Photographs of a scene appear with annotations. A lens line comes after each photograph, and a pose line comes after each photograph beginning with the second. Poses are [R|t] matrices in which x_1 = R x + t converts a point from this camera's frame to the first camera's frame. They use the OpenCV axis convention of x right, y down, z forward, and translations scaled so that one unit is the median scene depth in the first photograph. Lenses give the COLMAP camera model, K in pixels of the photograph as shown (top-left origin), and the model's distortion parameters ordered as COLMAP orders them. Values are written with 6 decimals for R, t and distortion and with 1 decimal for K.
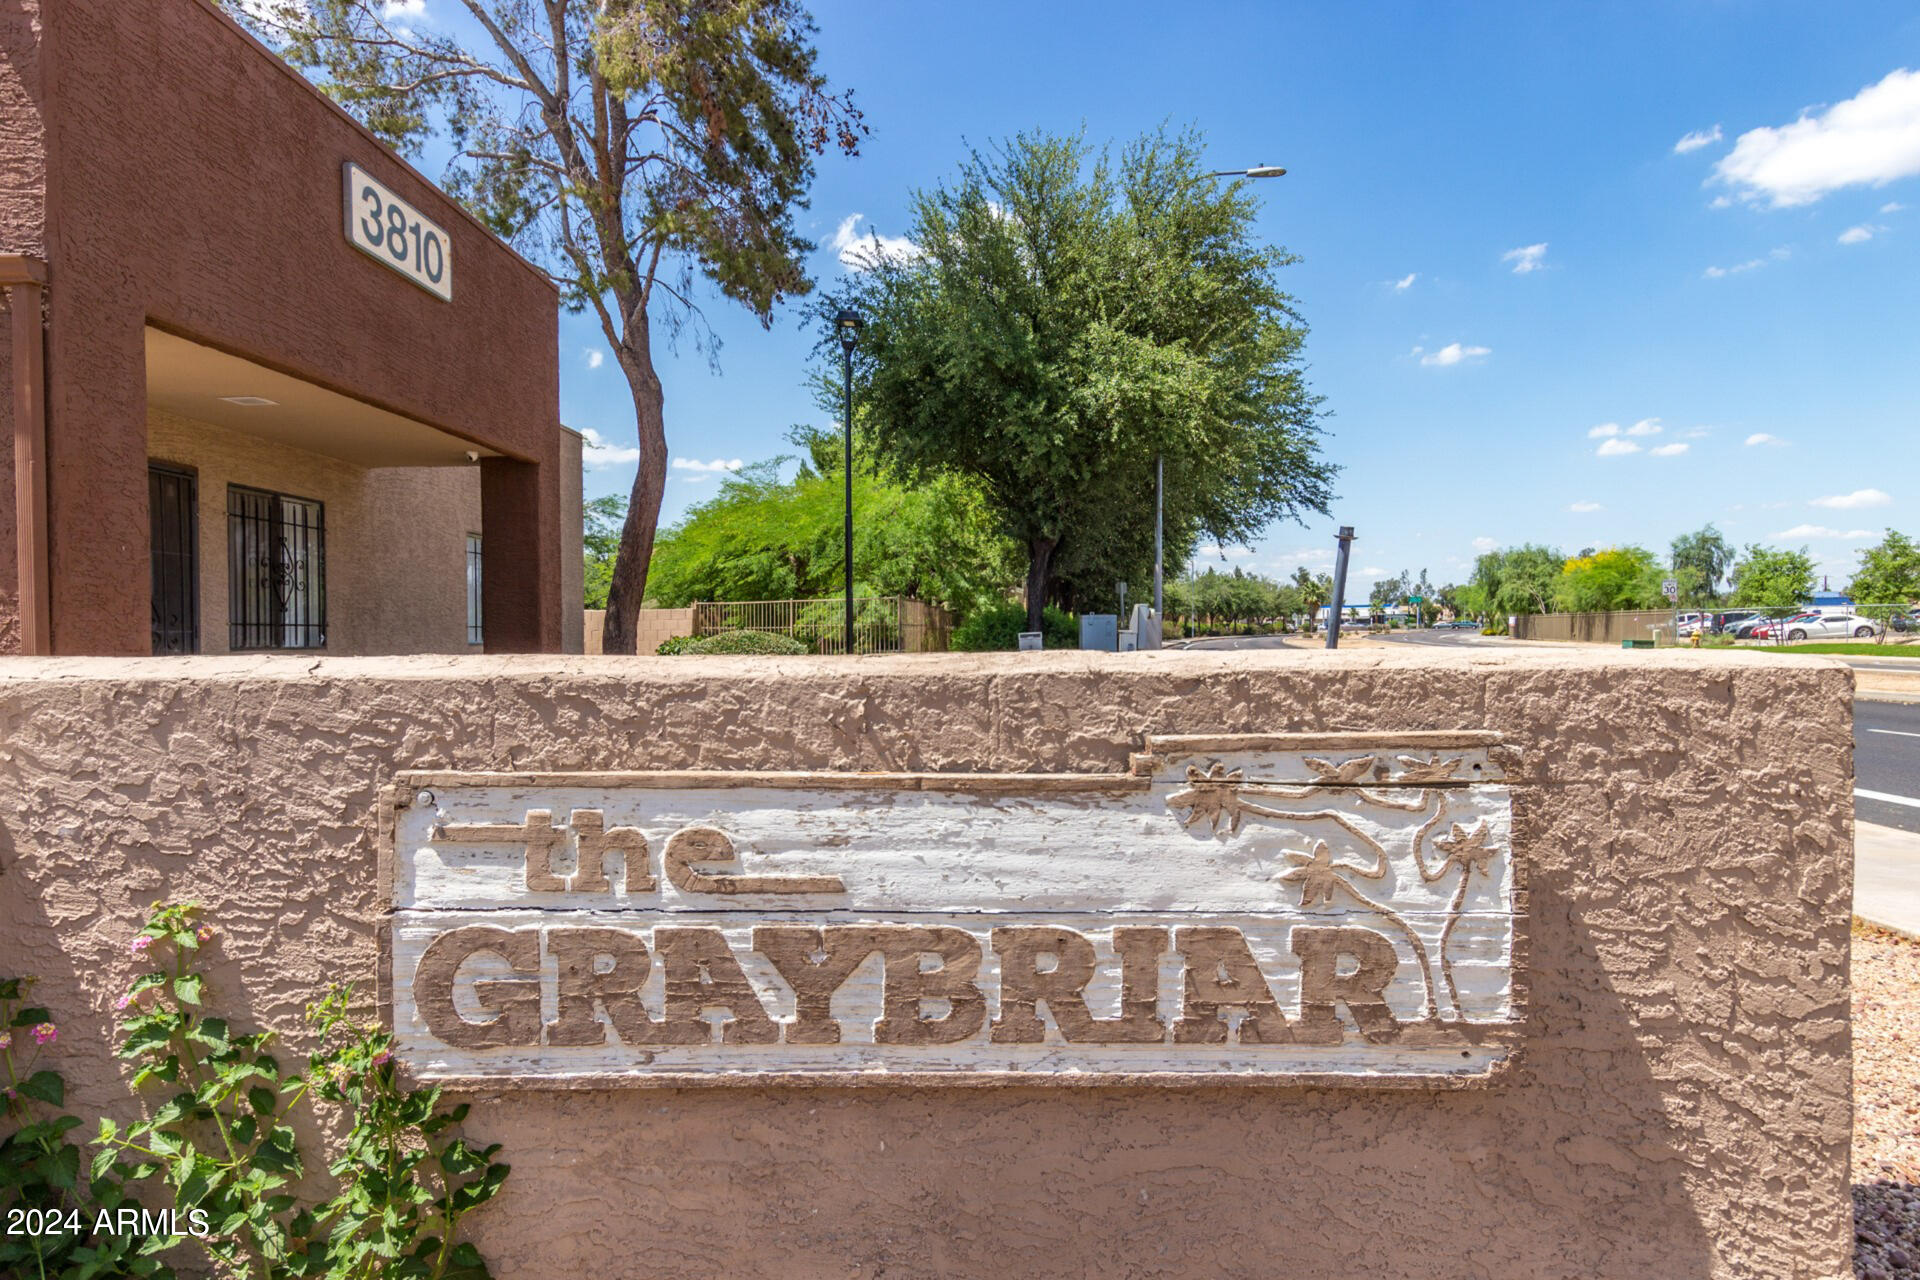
lens RADIAL K [[1055.9, 0, 961.9], [0, 1055.9, 639.2], [0, 0, 1]] dist [0.008298, -0.002410]
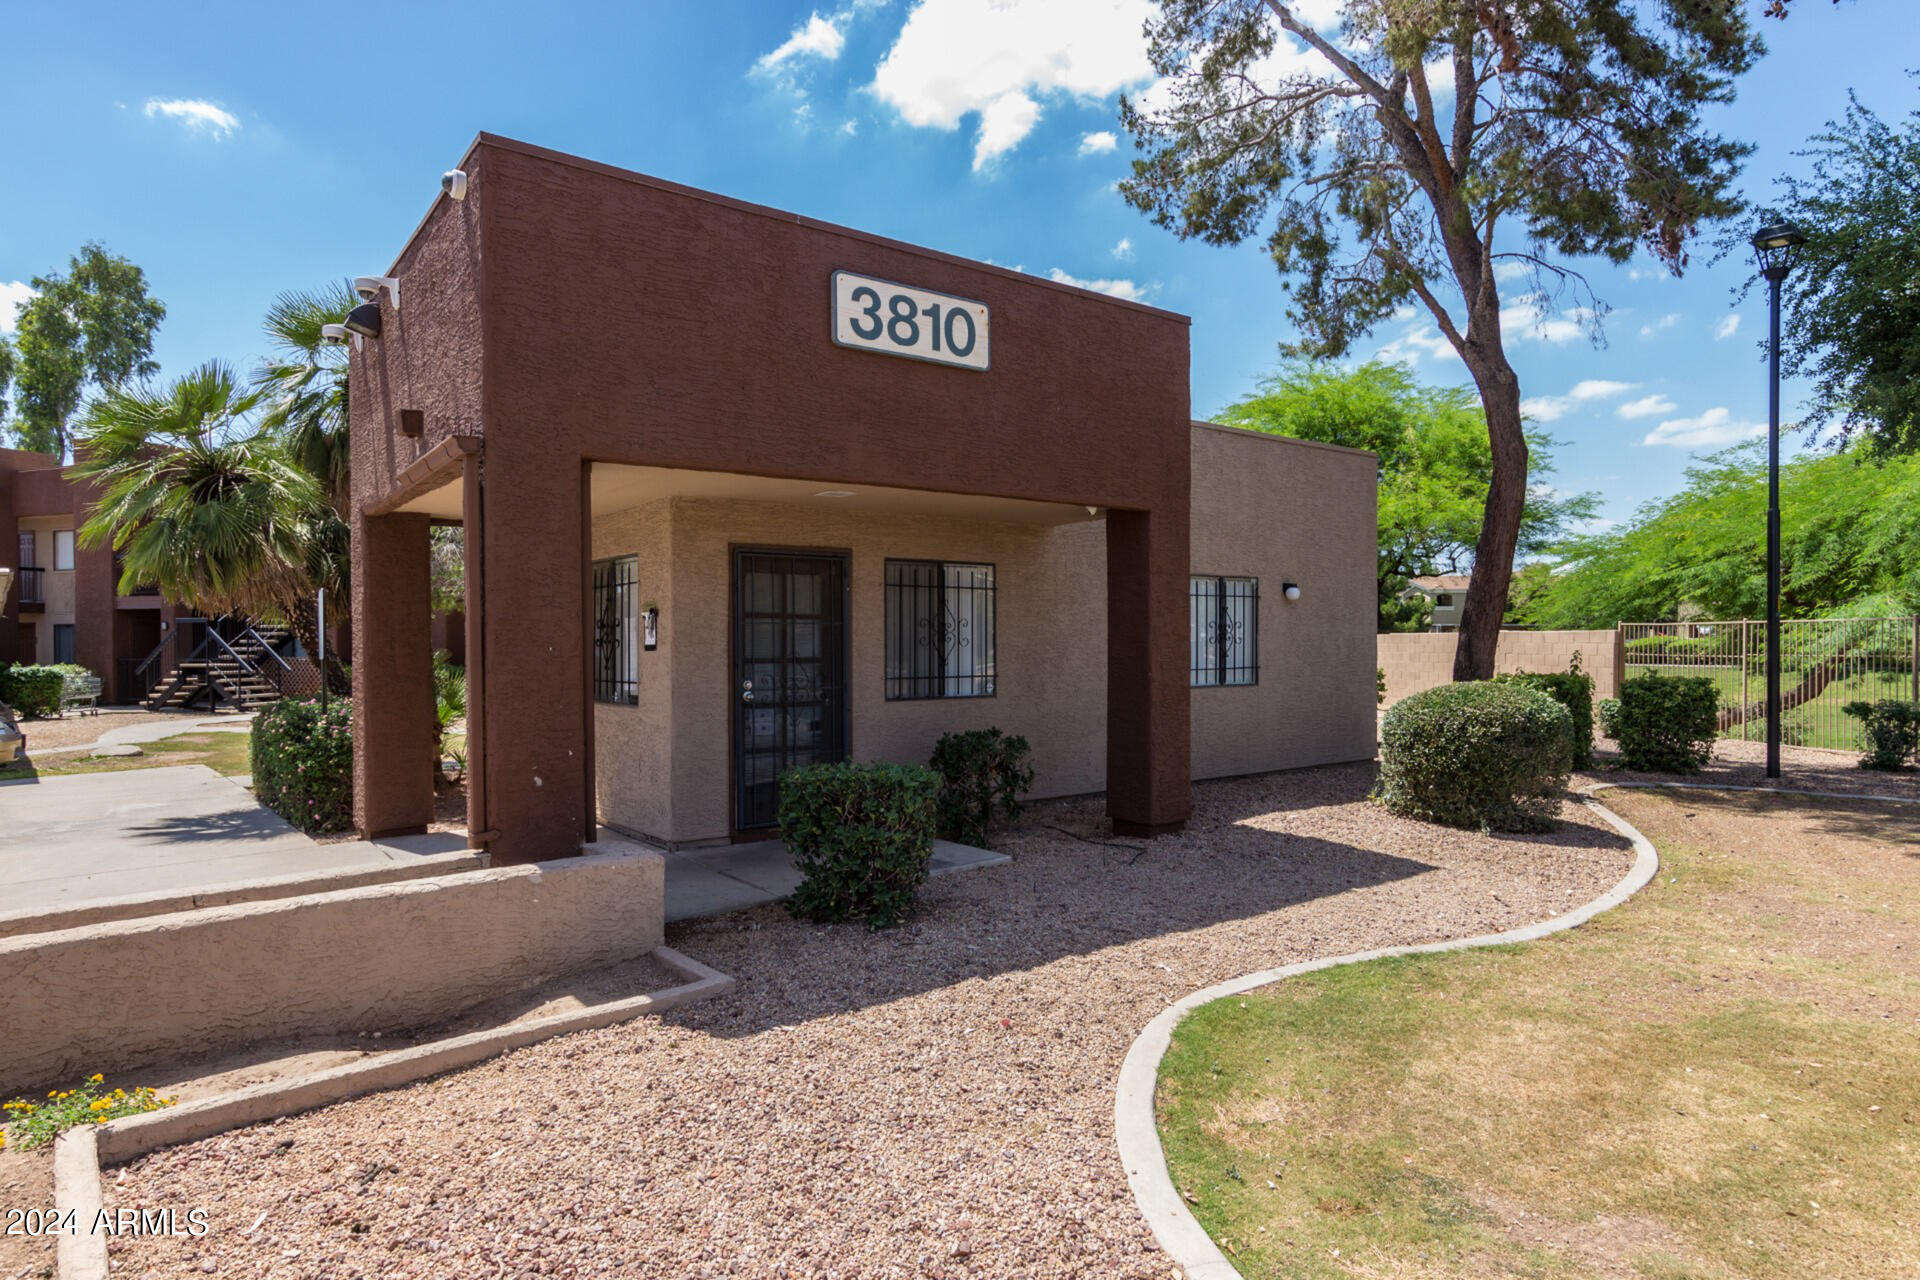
lens RADIAL K [[1055.9, 0, 961.7], [0, 1055.9, 643.2], [0, 0, 1]] dist [0.008298, -0.002410]
pose [[0.635168, 0.005953, -0.772351, 0.112442], [-0.011013, 0.999938, -0.001350, -0.022241], [0.772295, 0.009363, 0.635195, 0.135646]]
